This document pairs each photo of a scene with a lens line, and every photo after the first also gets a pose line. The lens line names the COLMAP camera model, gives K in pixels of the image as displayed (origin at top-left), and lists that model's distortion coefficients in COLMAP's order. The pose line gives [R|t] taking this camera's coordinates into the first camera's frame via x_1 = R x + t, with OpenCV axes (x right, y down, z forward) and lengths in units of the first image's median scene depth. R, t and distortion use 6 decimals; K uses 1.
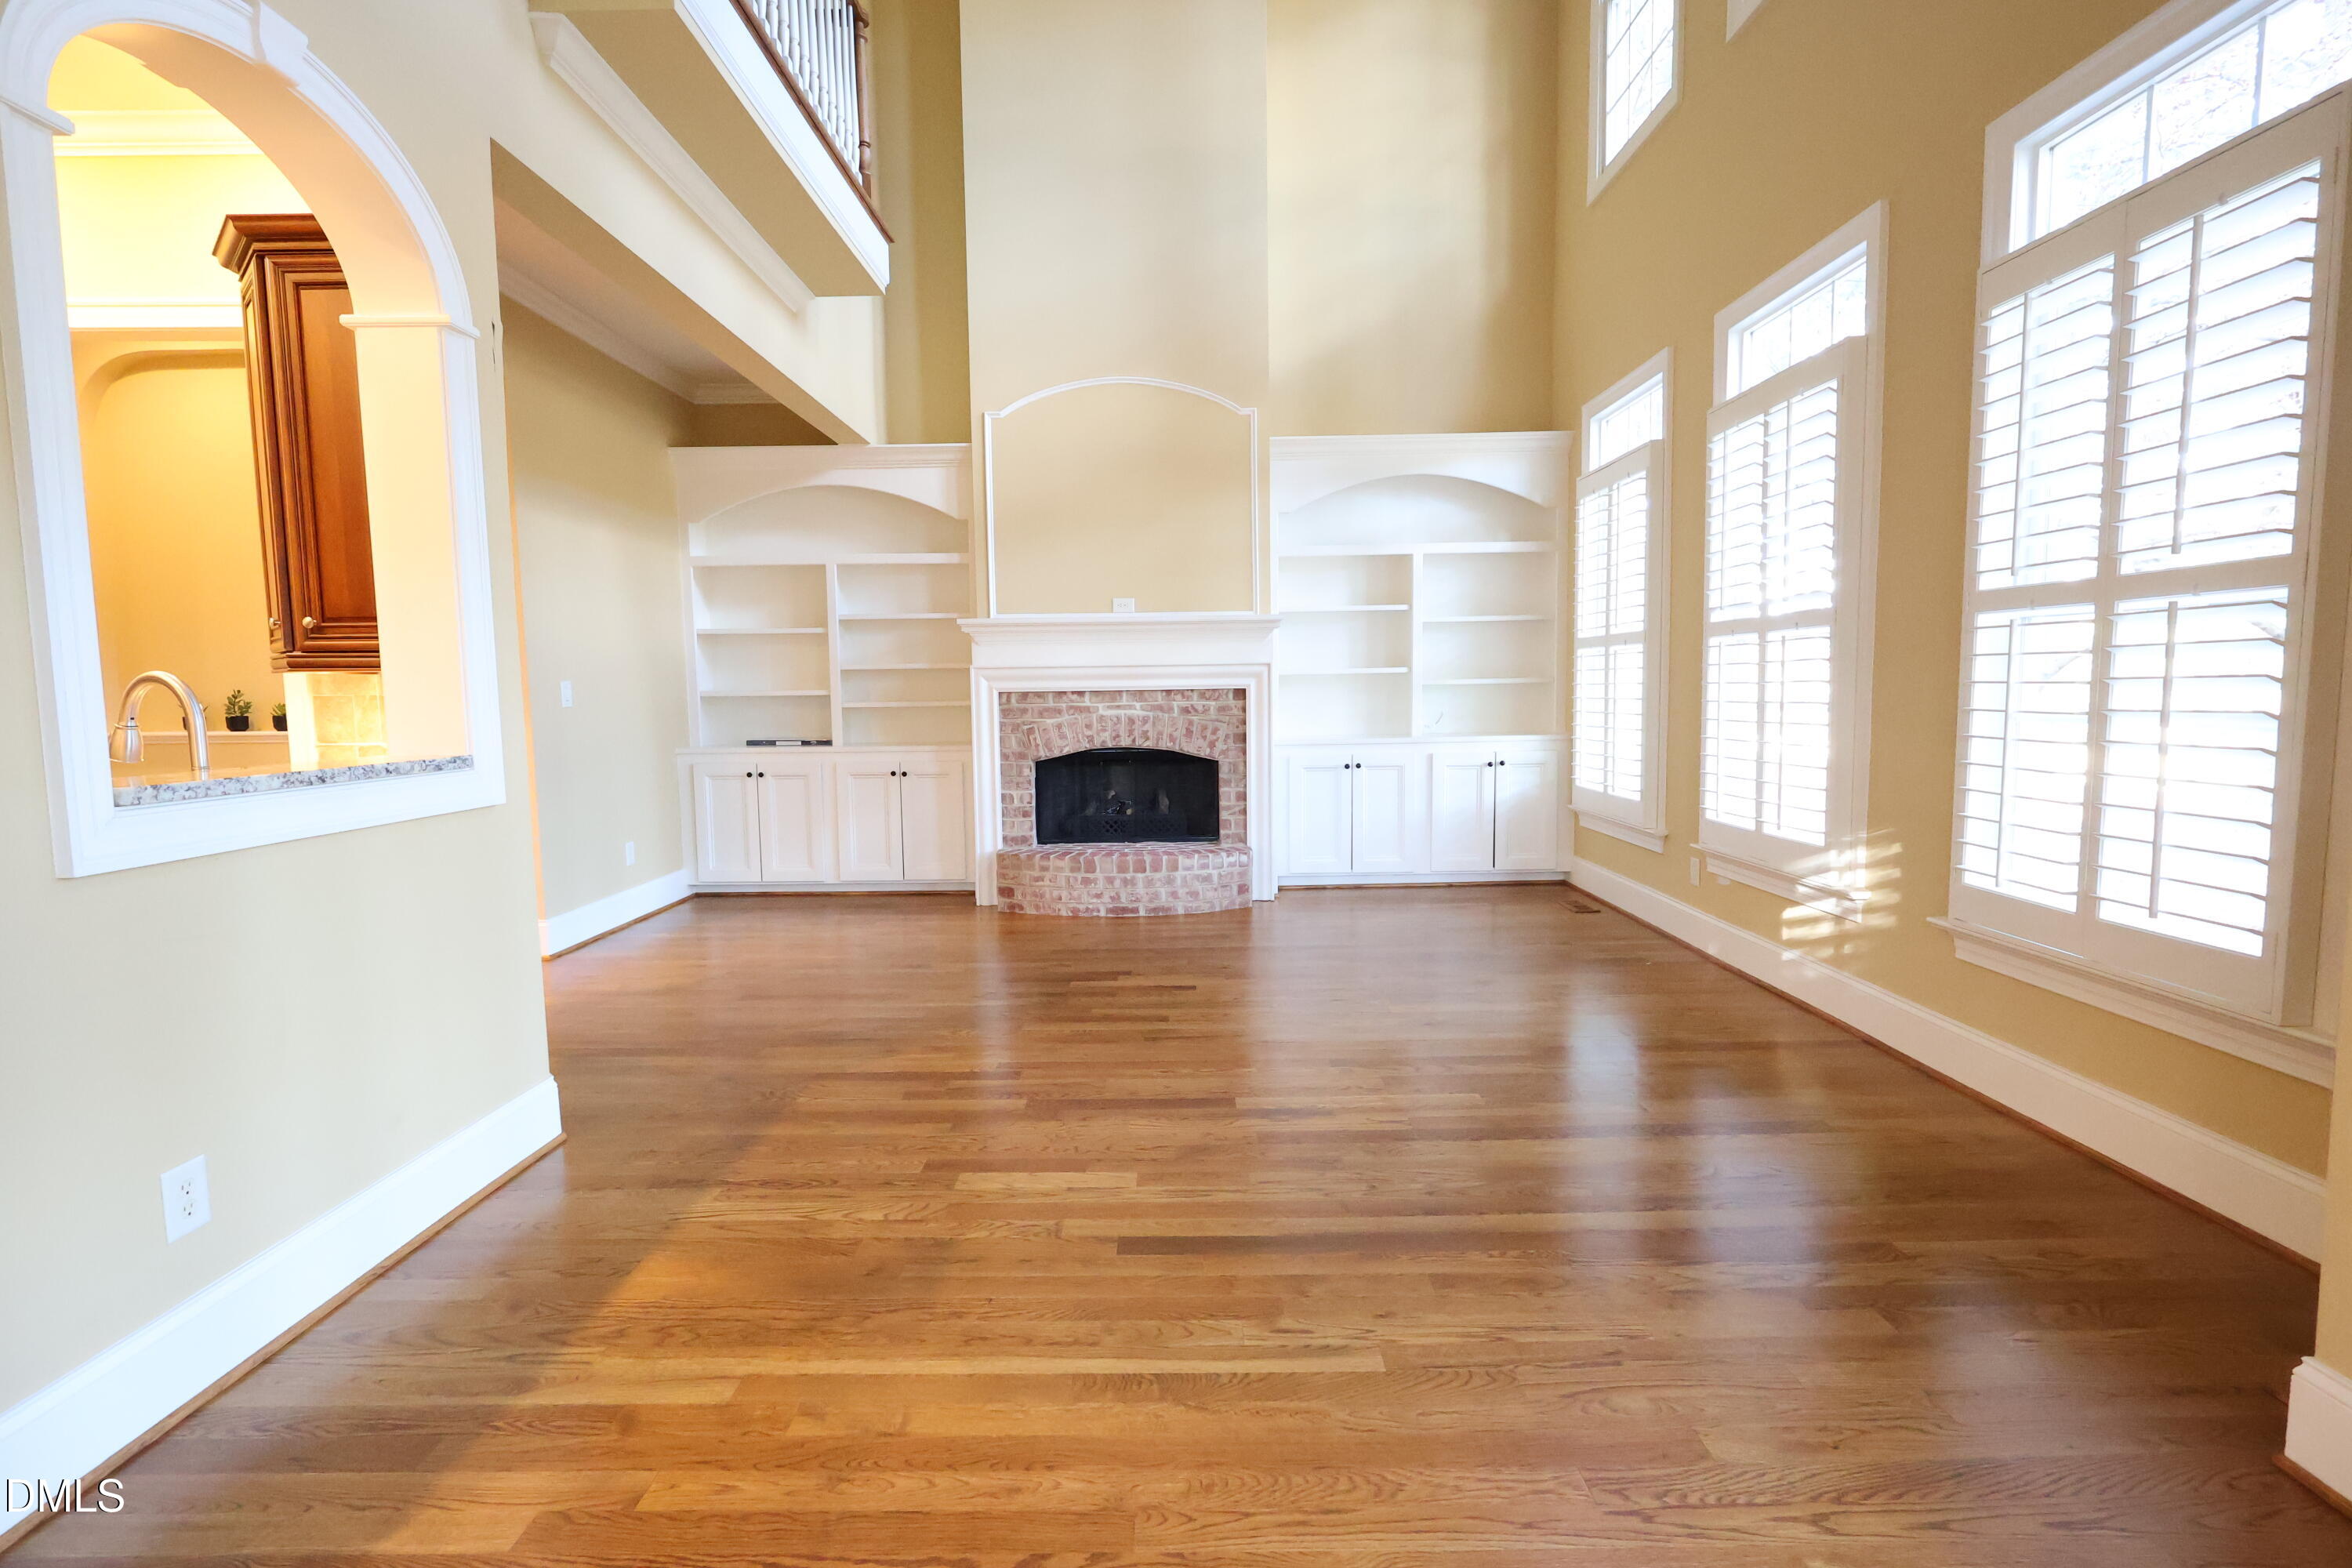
lens RADIAL K [[1062.1, 0, 1176.0], [0, 1062.1, 784.0], [0, 0, 1]] dist [0.001049, -0.000080]
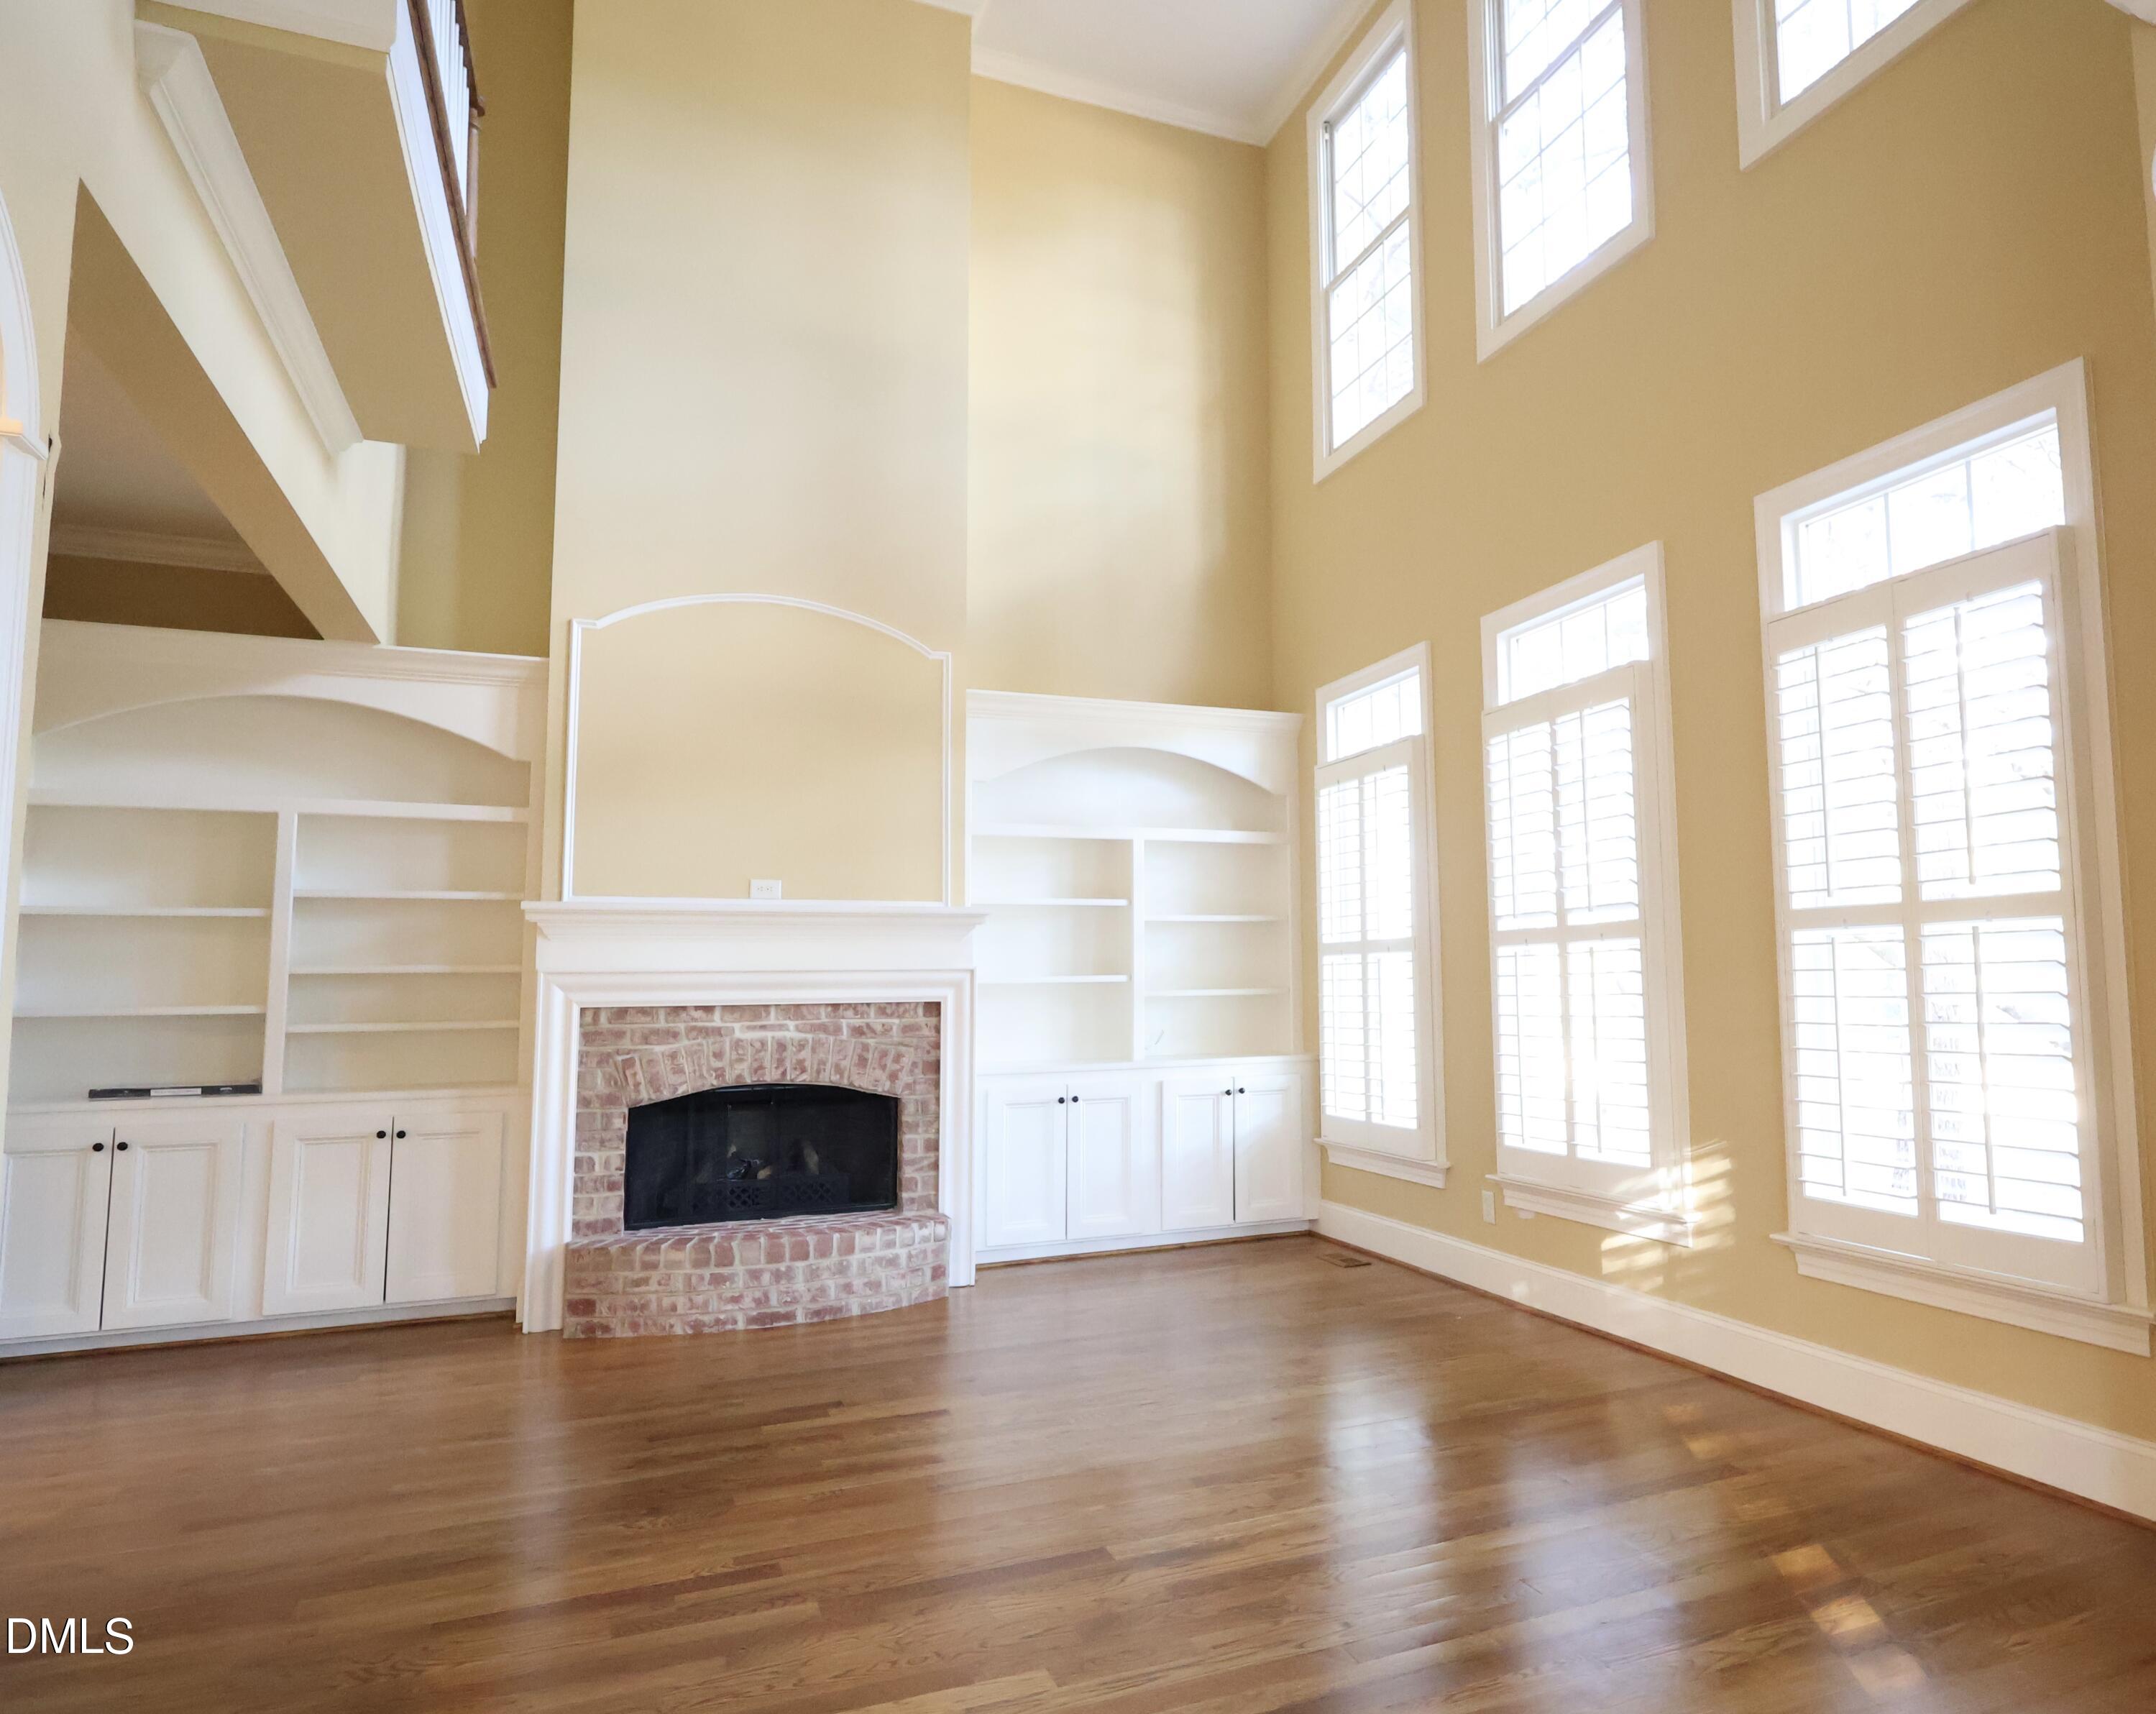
lens RADIAL K [[1465.5, 0, 1078.0], [0, 1465.5, 857.0], [0, 0, 1]] dist [0.004751, 0.003045]
pose [[0.906768, 0.038643, 0.419856, -0.300937], [0.038953, 0.983854, -0.174681, -0.003918], [-0.419828, 0.174750, 0.890622, -0.003889]]
